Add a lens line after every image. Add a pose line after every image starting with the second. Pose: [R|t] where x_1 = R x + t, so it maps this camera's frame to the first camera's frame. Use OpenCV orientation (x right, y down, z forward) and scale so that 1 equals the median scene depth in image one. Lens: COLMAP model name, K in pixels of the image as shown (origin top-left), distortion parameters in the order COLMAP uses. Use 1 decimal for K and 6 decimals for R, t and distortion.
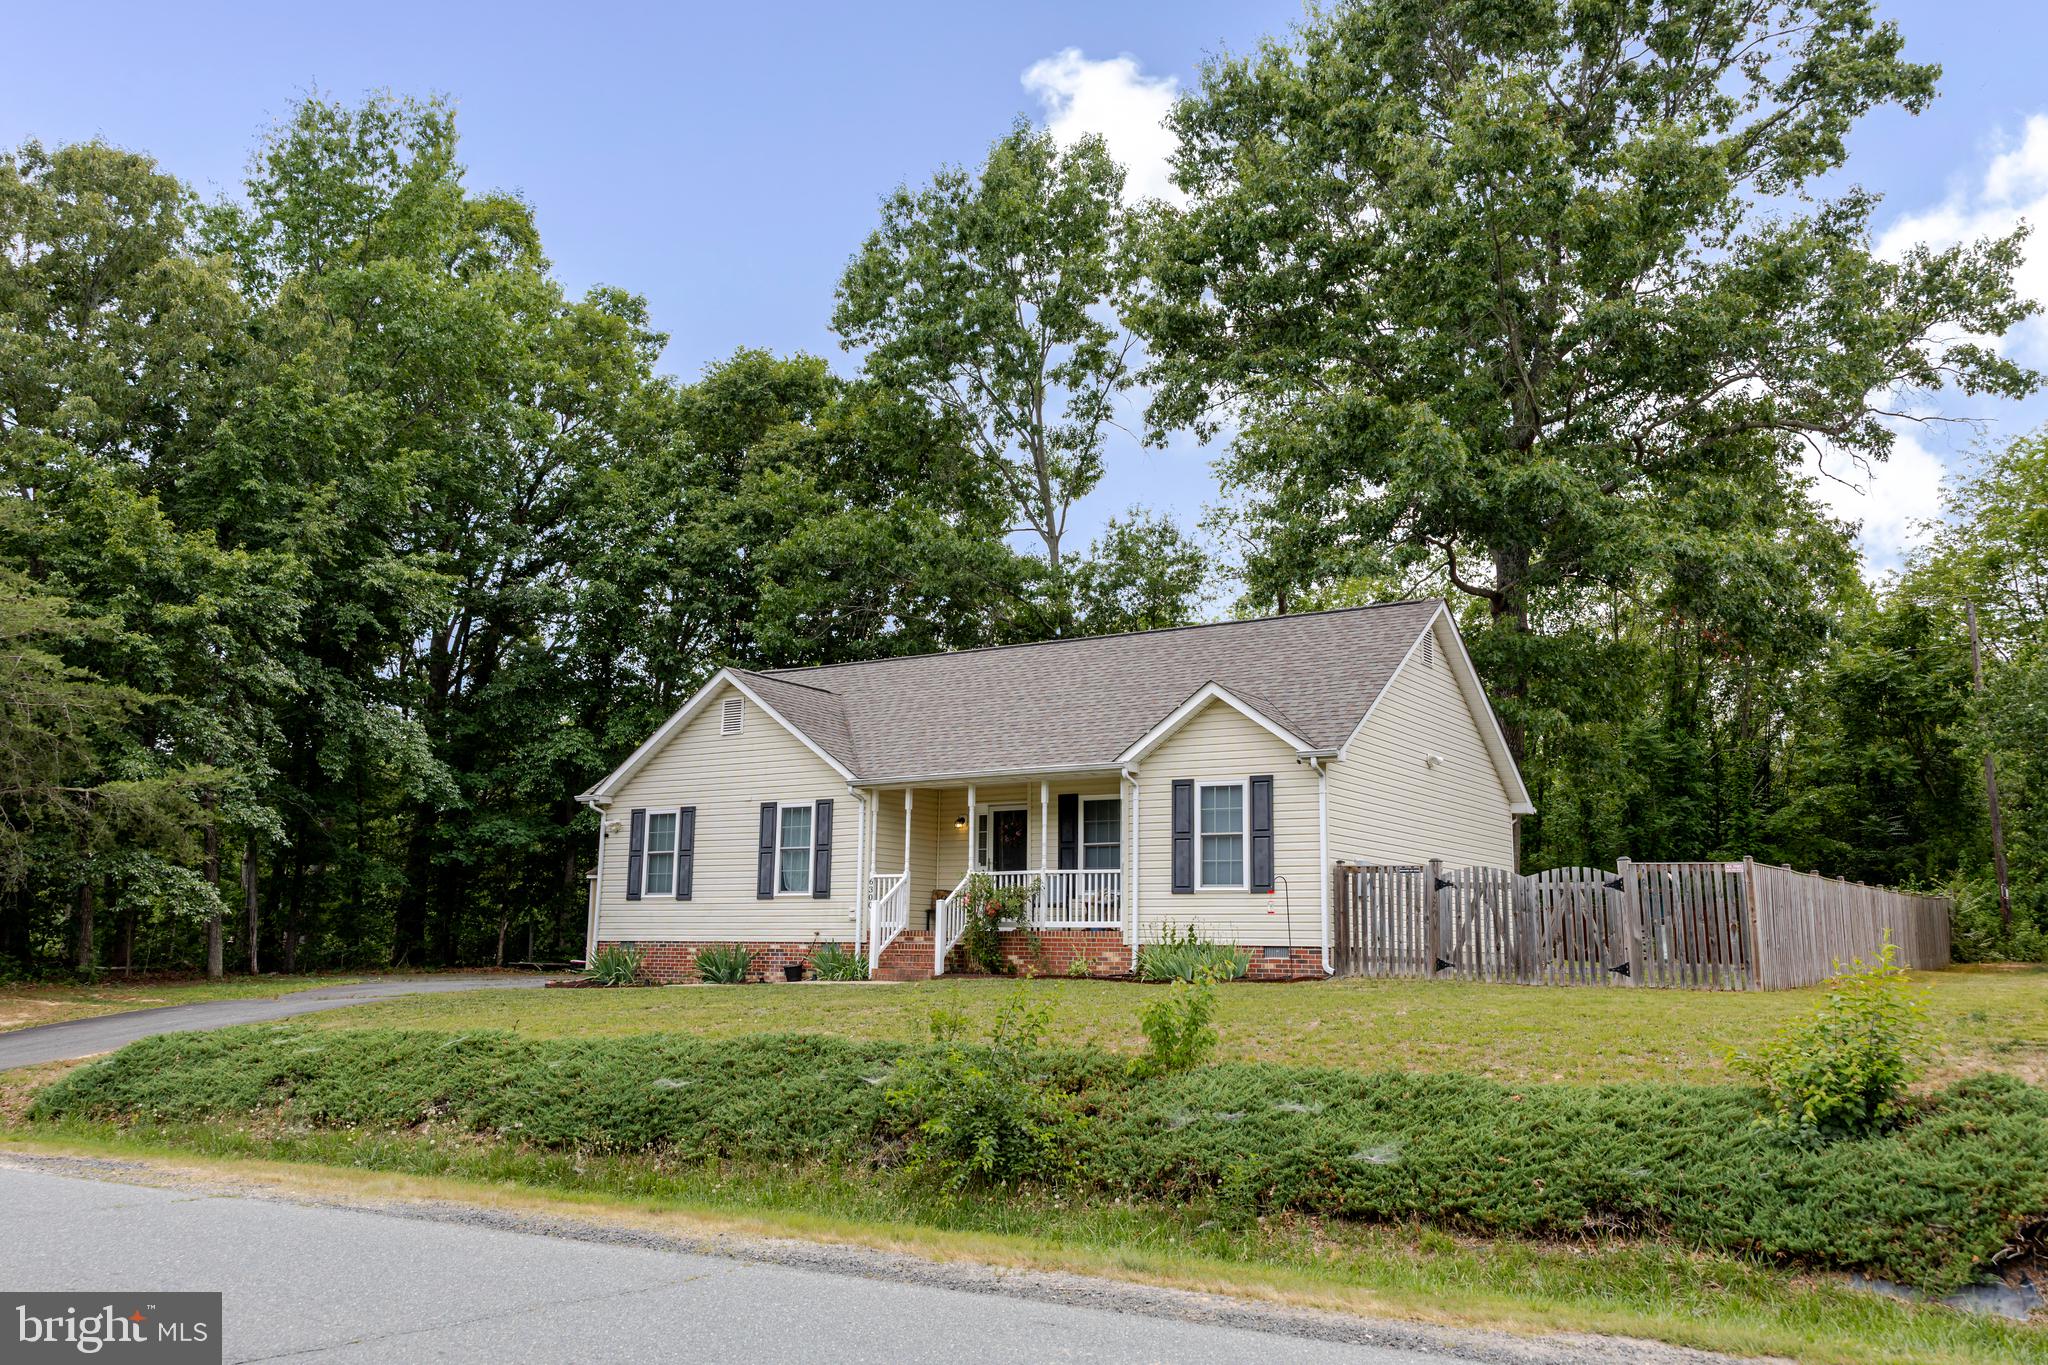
lens RADIAL K [[1658.7, 0, 1024.0], [0, 1658.7, 682.5], [0, 0, 1]] dist [0.003363, 0.001491]
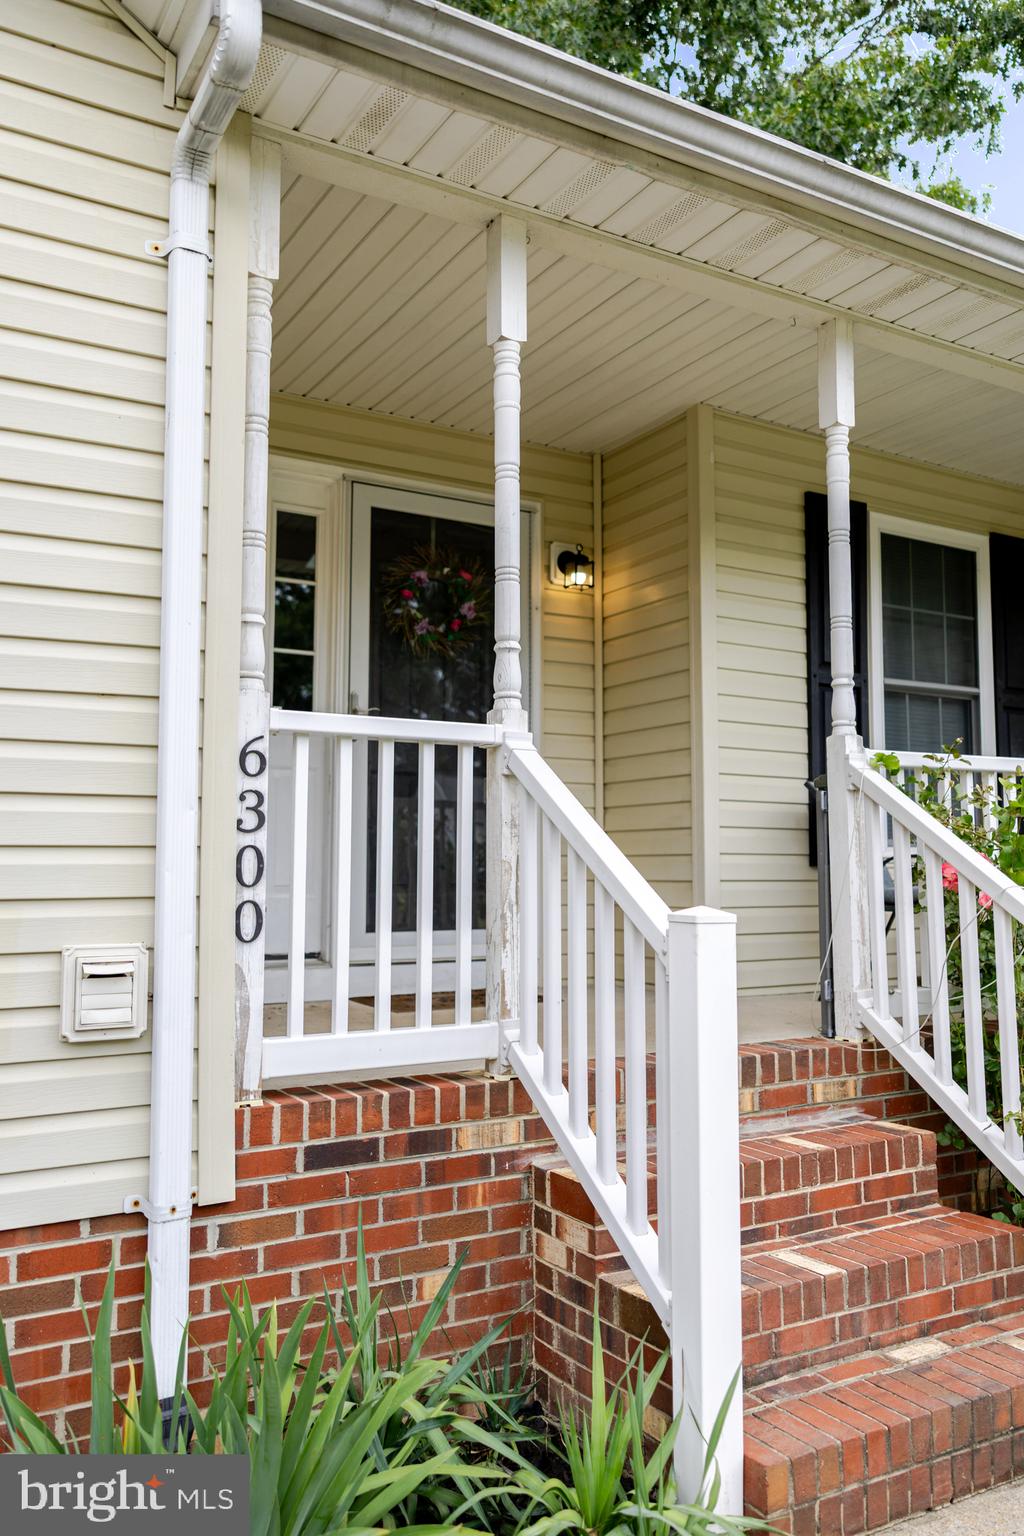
lens RADIAL K [[1211.2, 0, 509.1], [0, 1211.2, 754.4], [0, 0, 1]] dist [0.011395, 0.002302]
pose [[0.440938, 0.071008, 0.894724, -0.167267], [-0.139906, 0.990118, -0.009630, 0.112325], [-0.886566, -0.120932, 0.446515, 0.890806]]
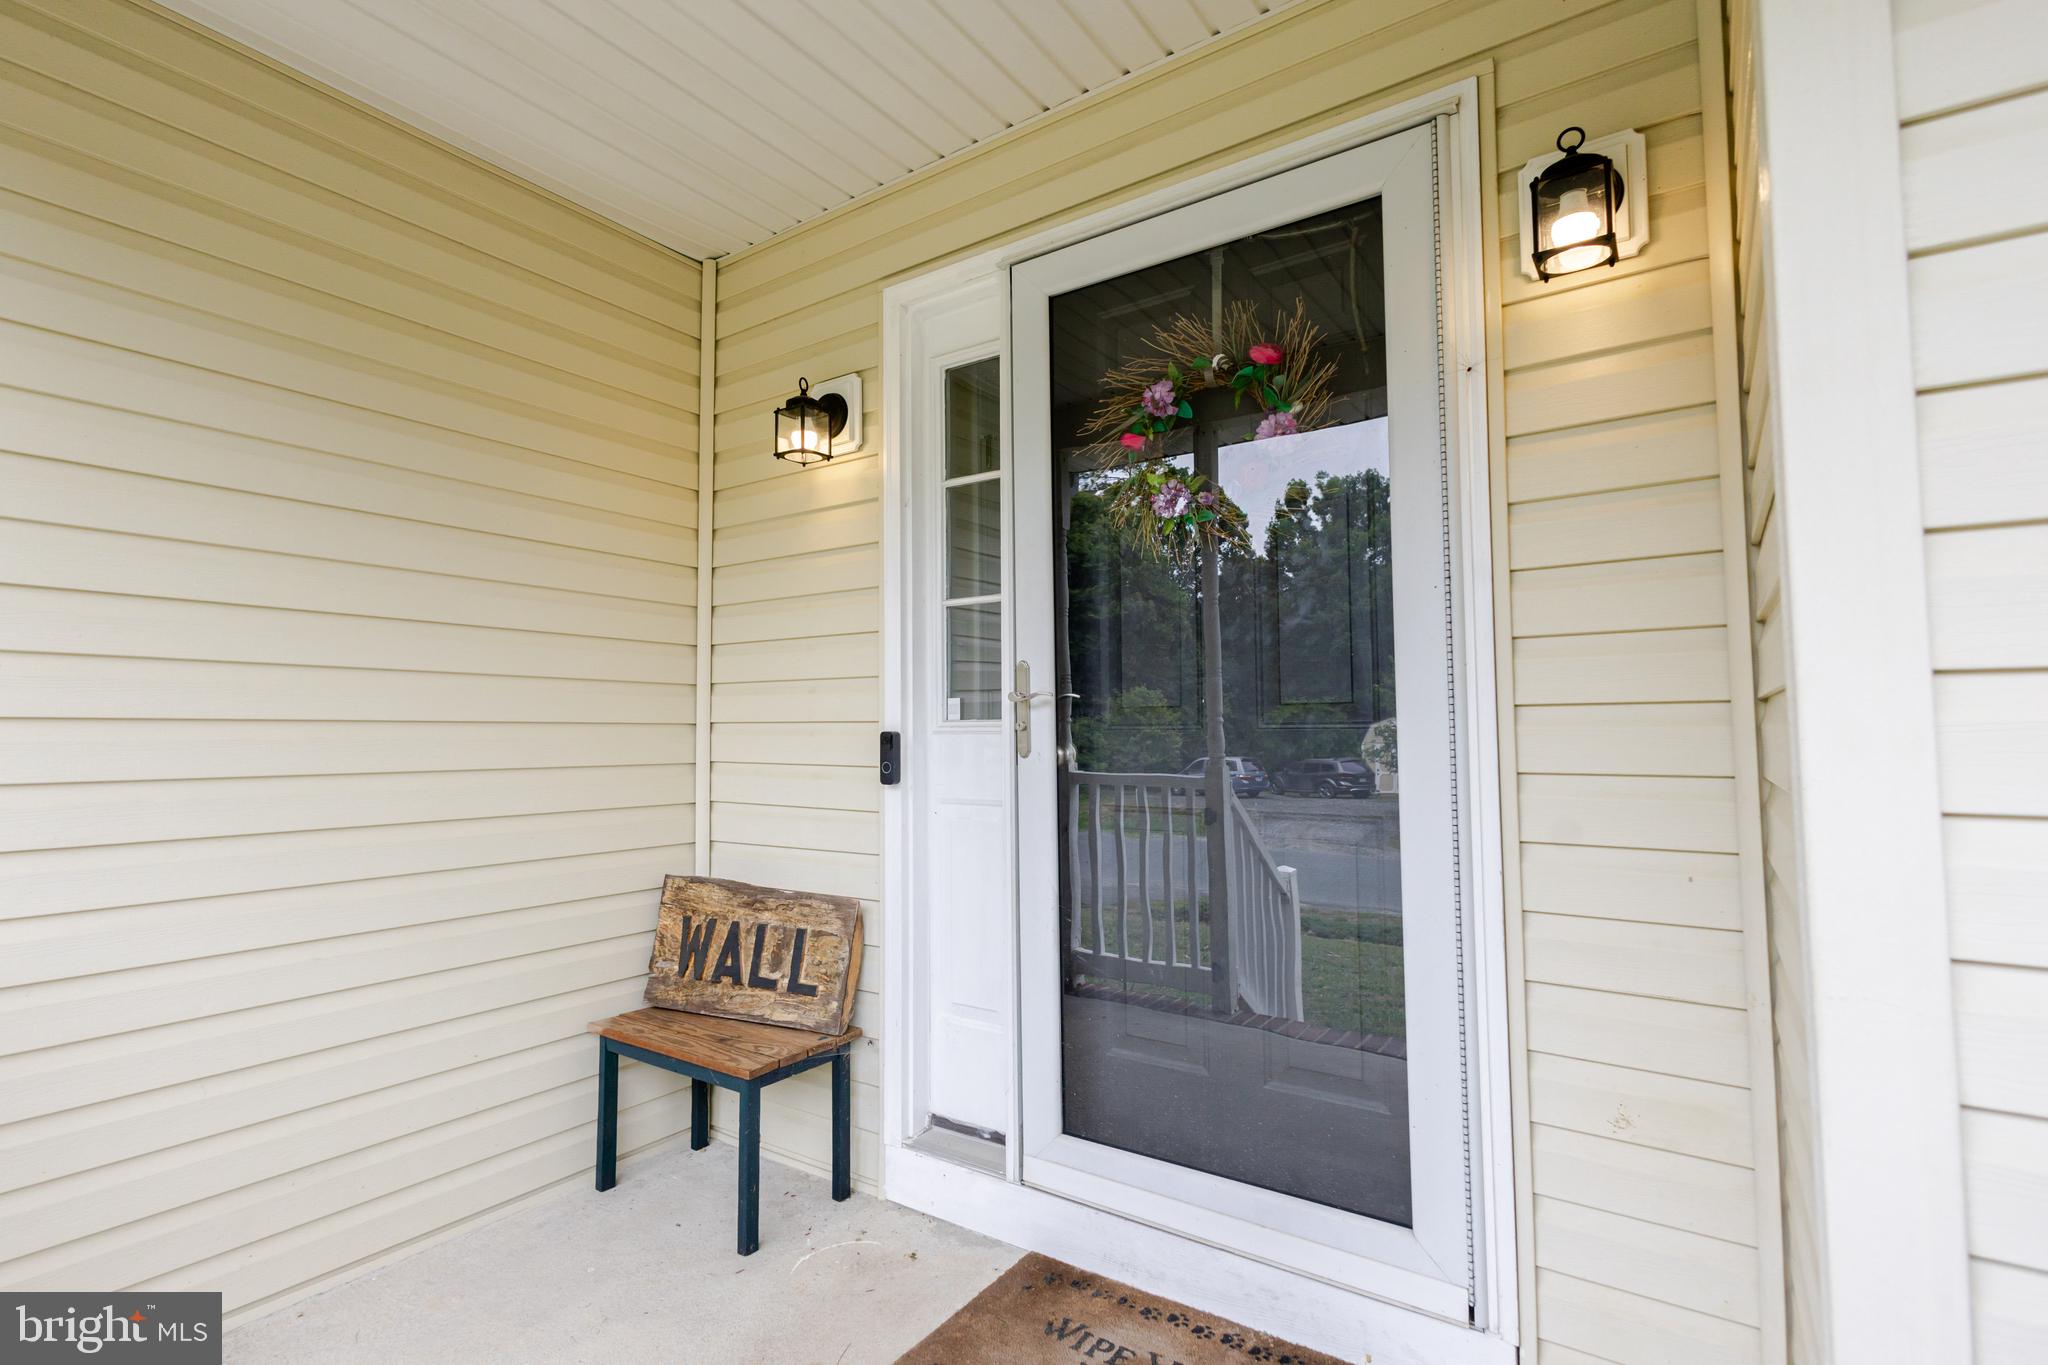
lens RADIAL K [[962.8, 0, 1024.0], [0, 962.8, 682.5], [0, 0, 1]] dist [0.017246, -0.007149]
pose [[0.999802, -0.019760, 0.002430, -0.020778], [0.019391, 0.994160, 0.106157, 0.098691], [-0.004513, -0.106089, 0.994346, 0.916512]]
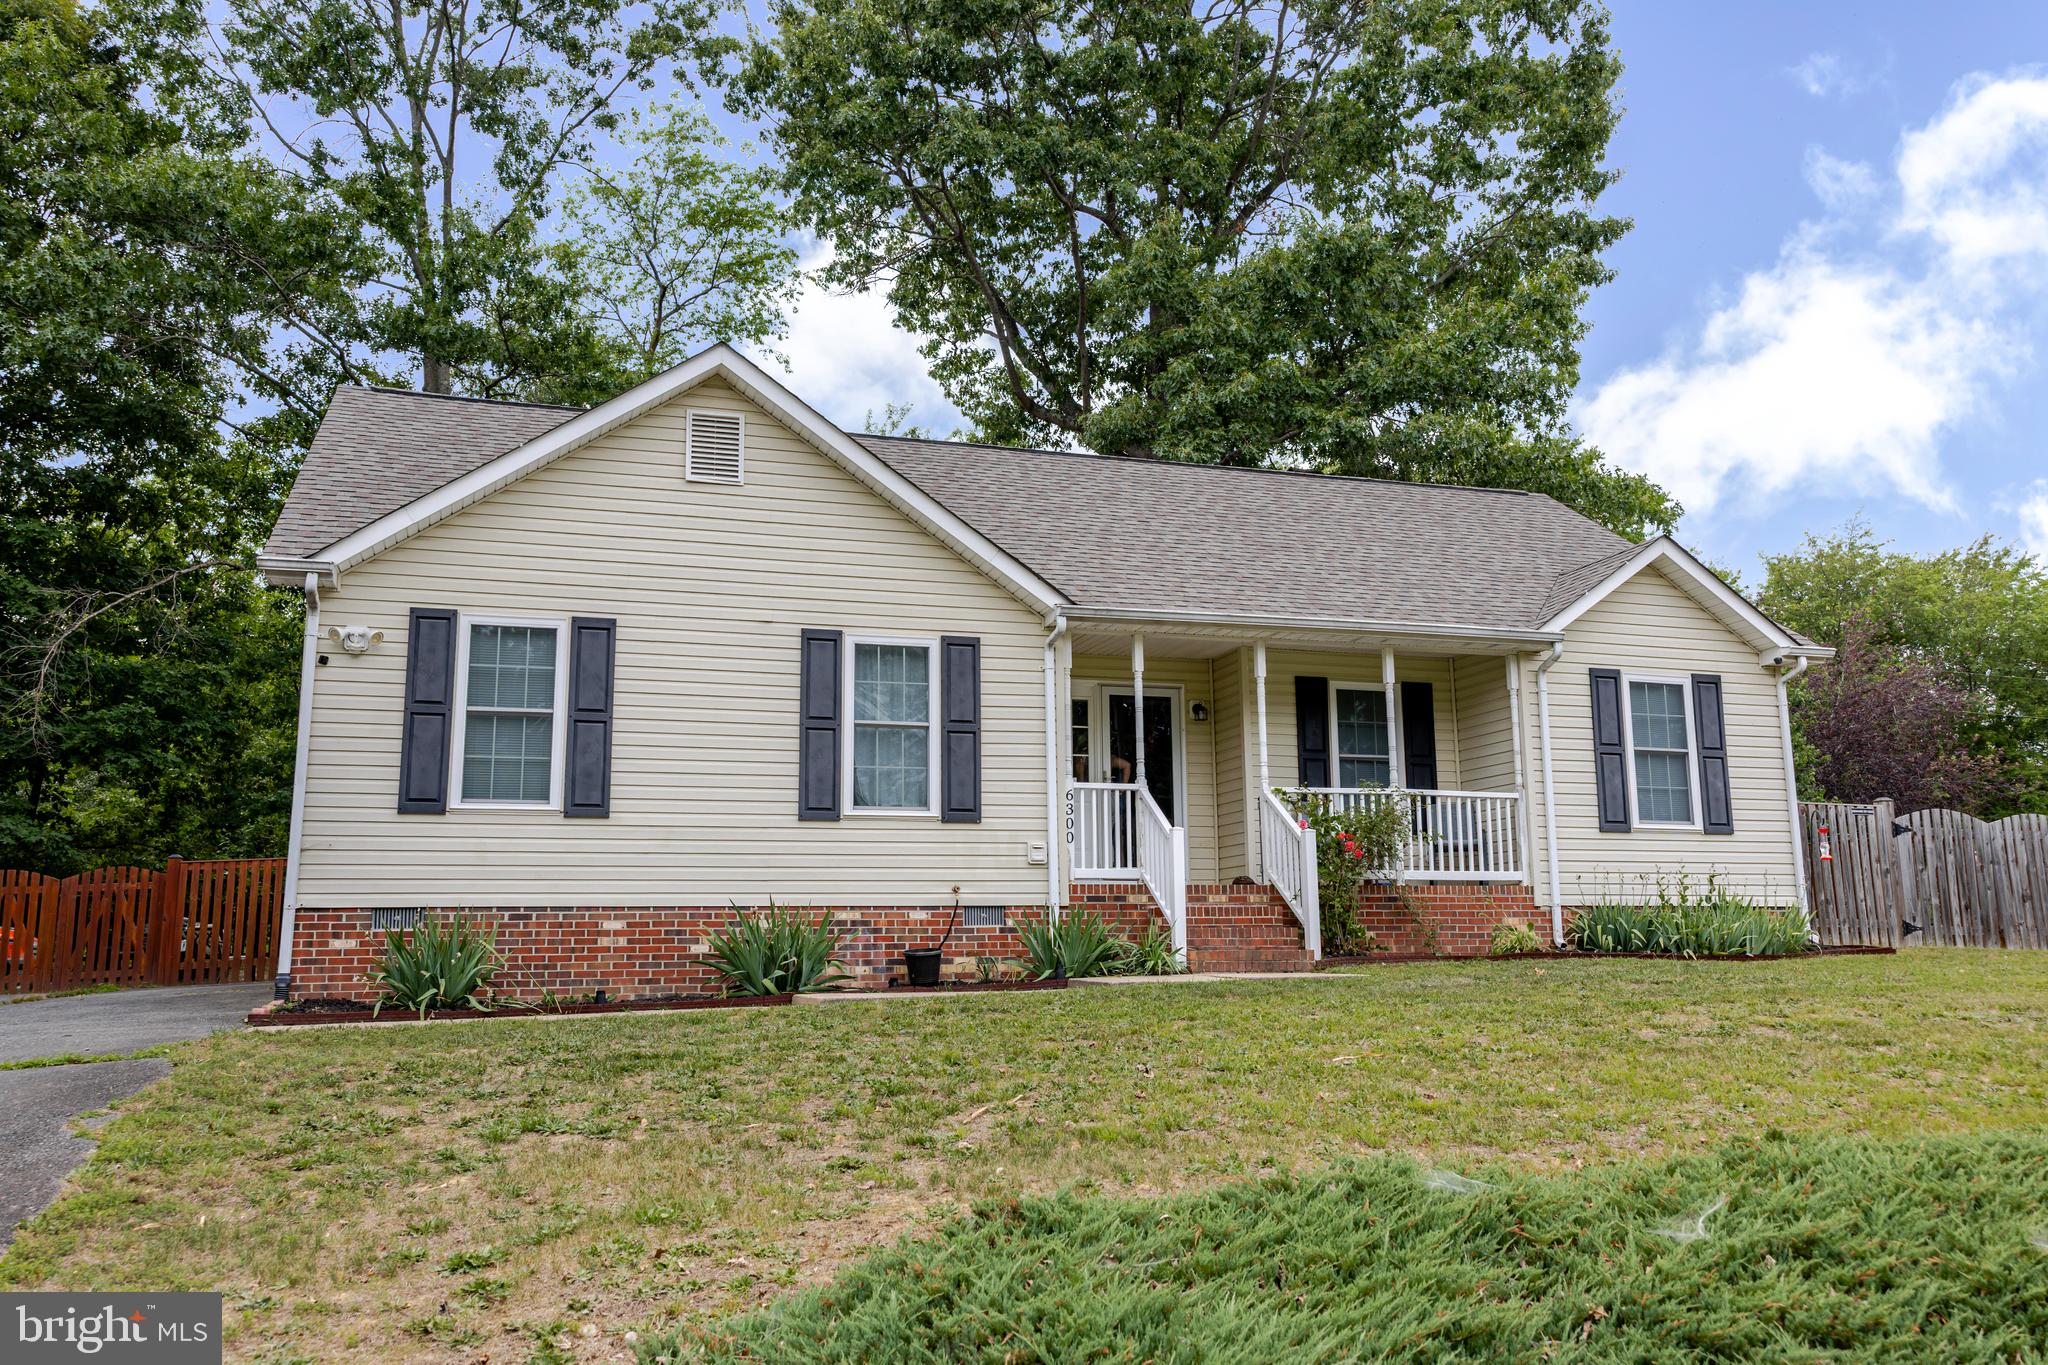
lens RADIAL K [[1615.0, 0, 1024.0], [0, 1615.0, 682.5], [0, 0, 1]] dist [0.011395, 0.002302]
pose [[0.626441, 0.112981, 0.771237, -0.493469], [-0.107992, 0.992477, -0.057675, 0.110166], [-0.771952, -0.047158, 0.633930, 0.643694]]
